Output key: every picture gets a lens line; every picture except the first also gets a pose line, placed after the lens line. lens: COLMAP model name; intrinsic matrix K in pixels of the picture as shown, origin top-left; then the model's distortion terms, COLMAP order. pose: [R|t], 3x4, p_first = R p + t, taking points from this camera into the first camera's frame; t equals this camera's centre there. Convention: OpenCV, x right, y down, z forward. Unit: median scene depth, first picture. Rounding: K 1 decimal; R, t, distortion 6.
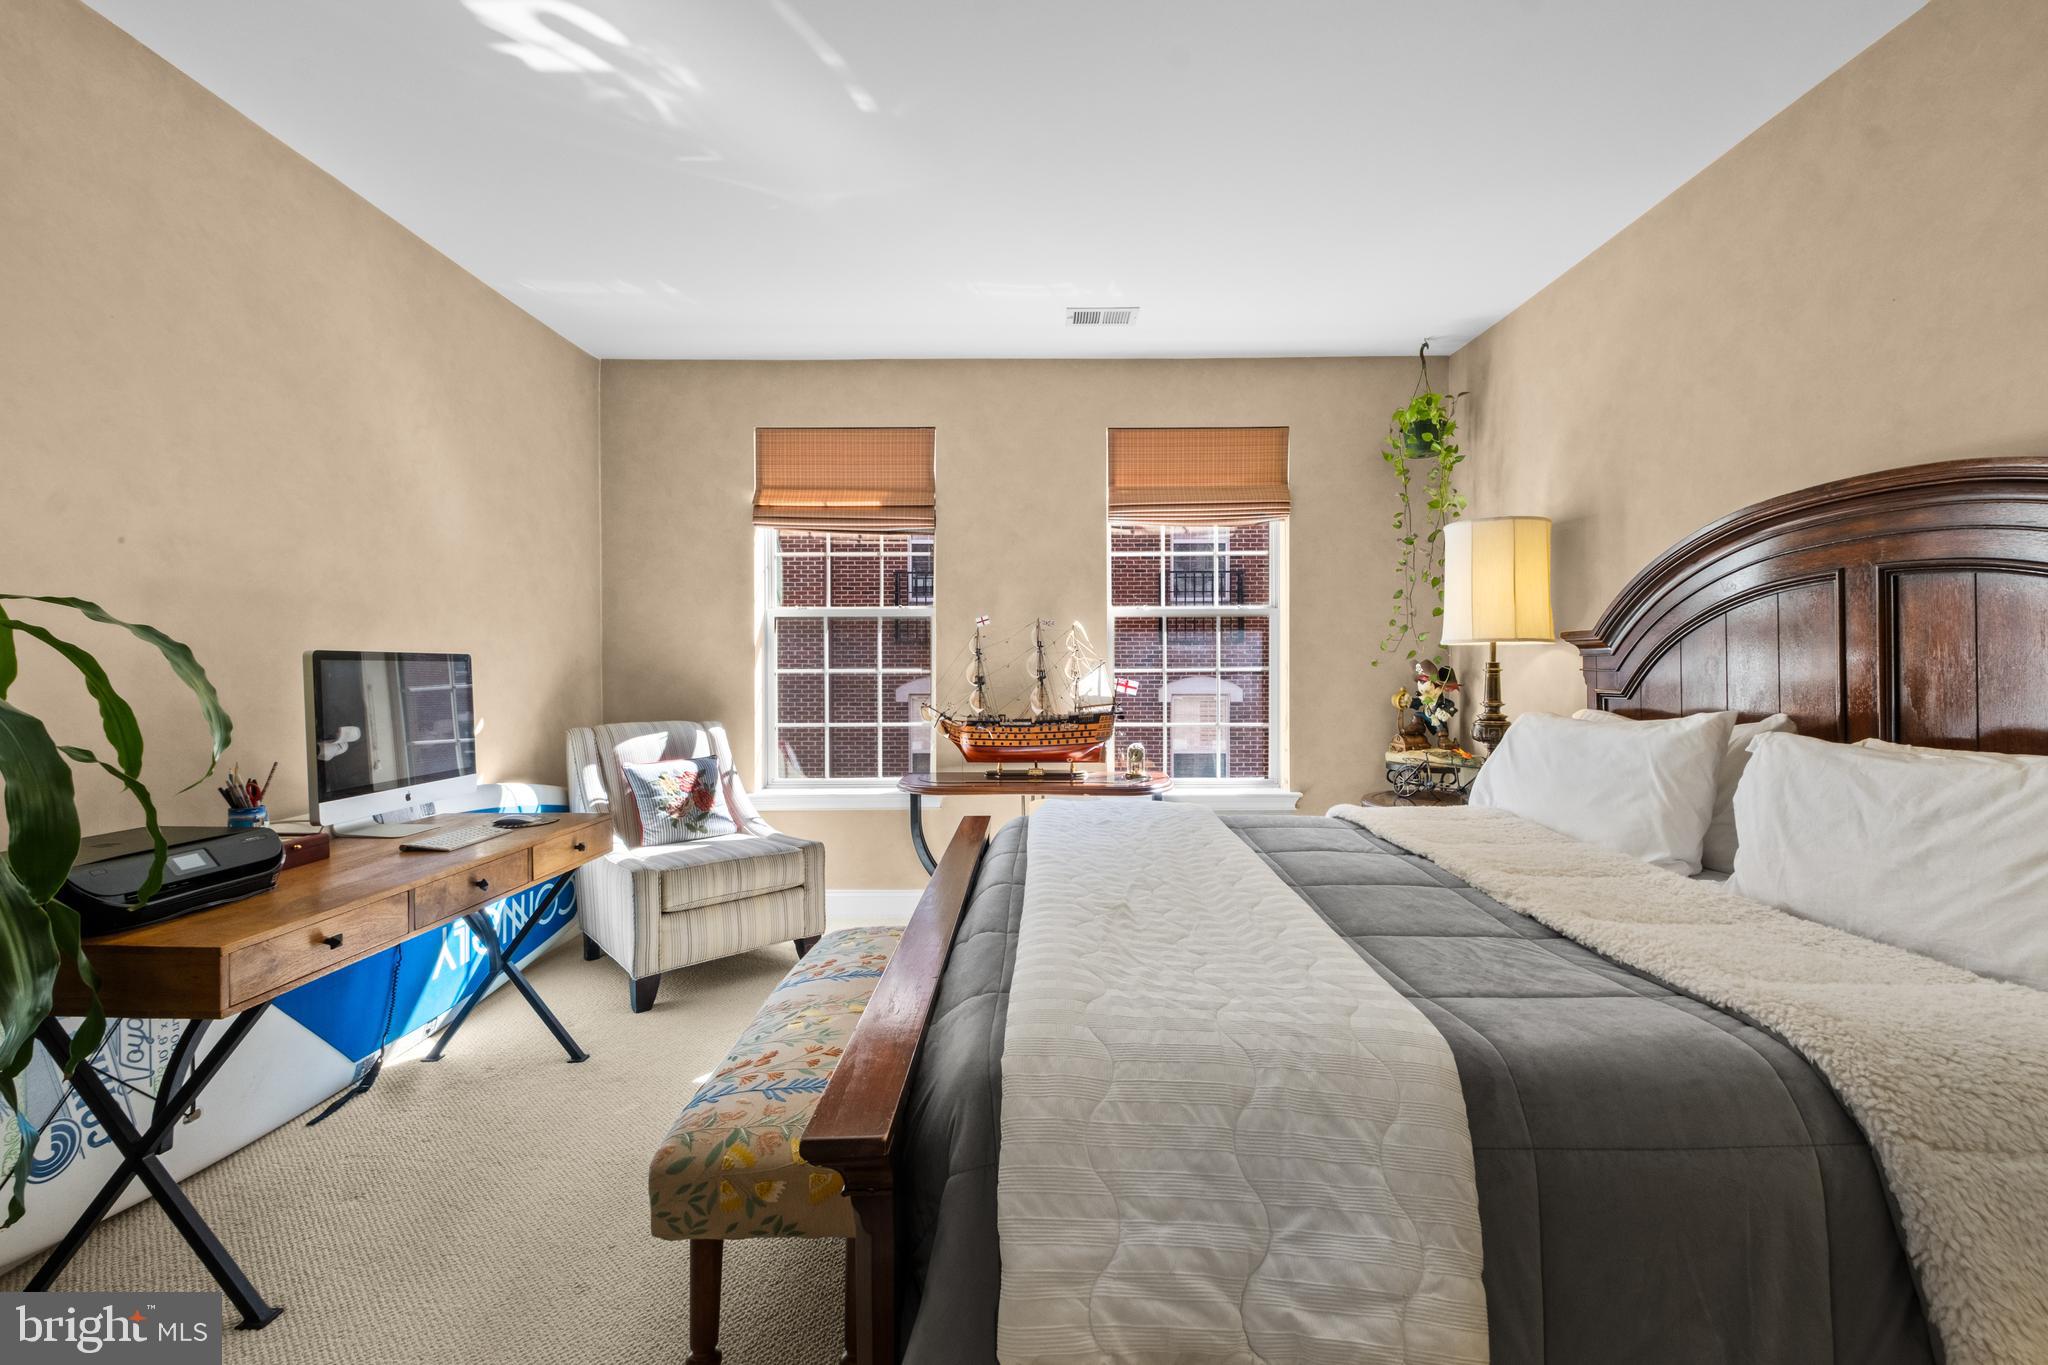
lens RADIAL K [[912.6, 0, 1024.0], [0, 912.6, 682.5], [0, 0, 1]] dist [0.001049, -0.000339]
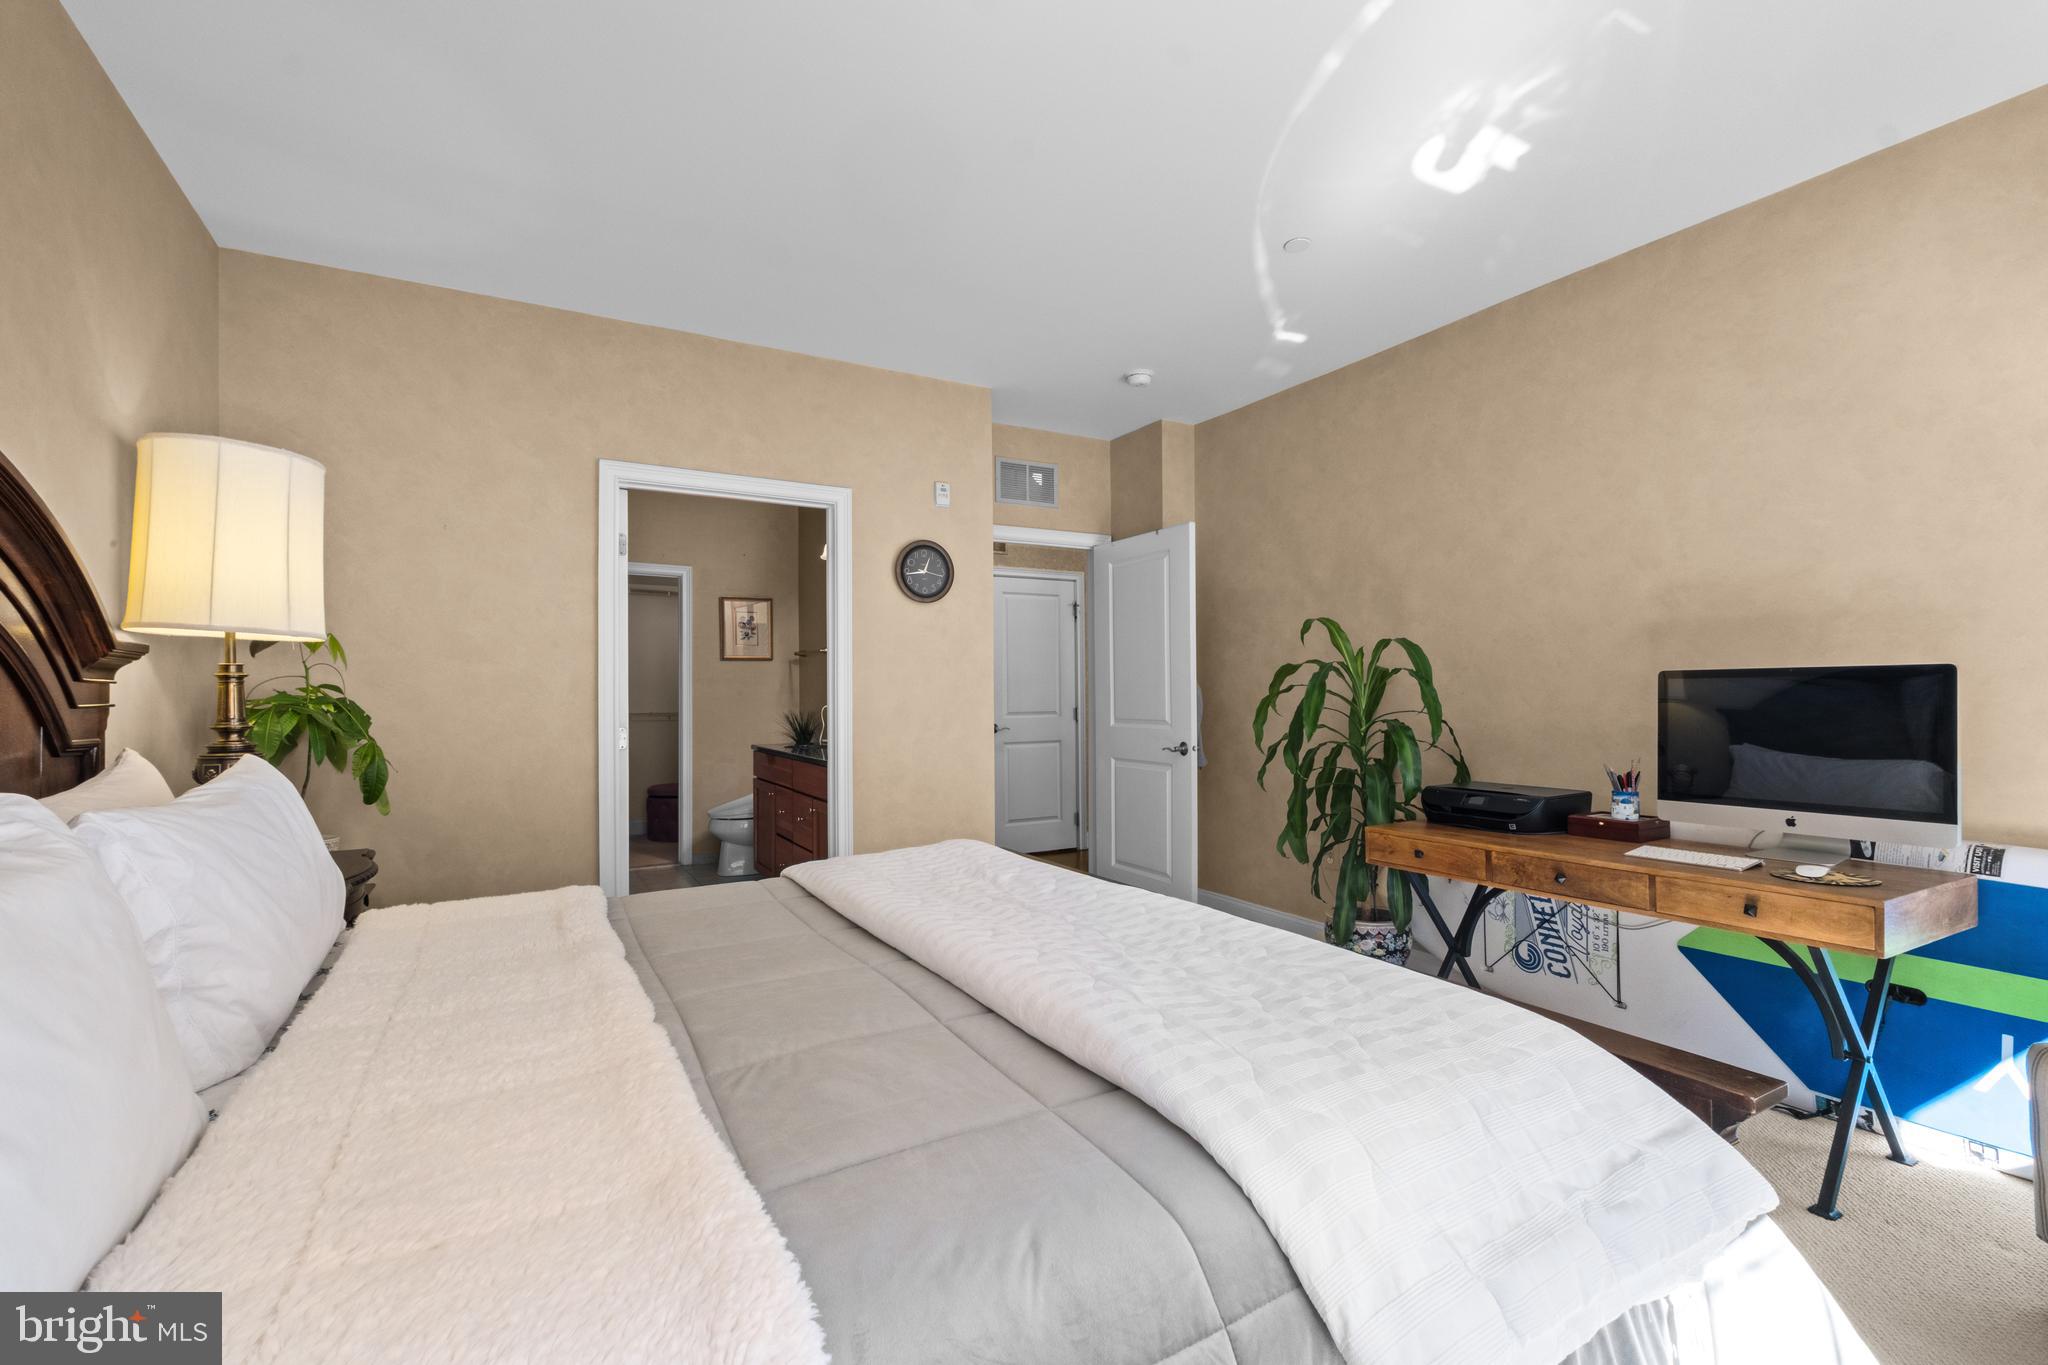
lens RADIAL K [[889.7, 0, 1024.0], [0, 889.7, 682.5], [0, 0, 1]] dist [0.000209, -0.000370]
pose [[-0.863423, -0.002798, -0.504474, 0.548569], [0.001339, 0.999968, -0.007838, -0.011472], [0.504480, -0.007443, -0.863392, 1.639755]]
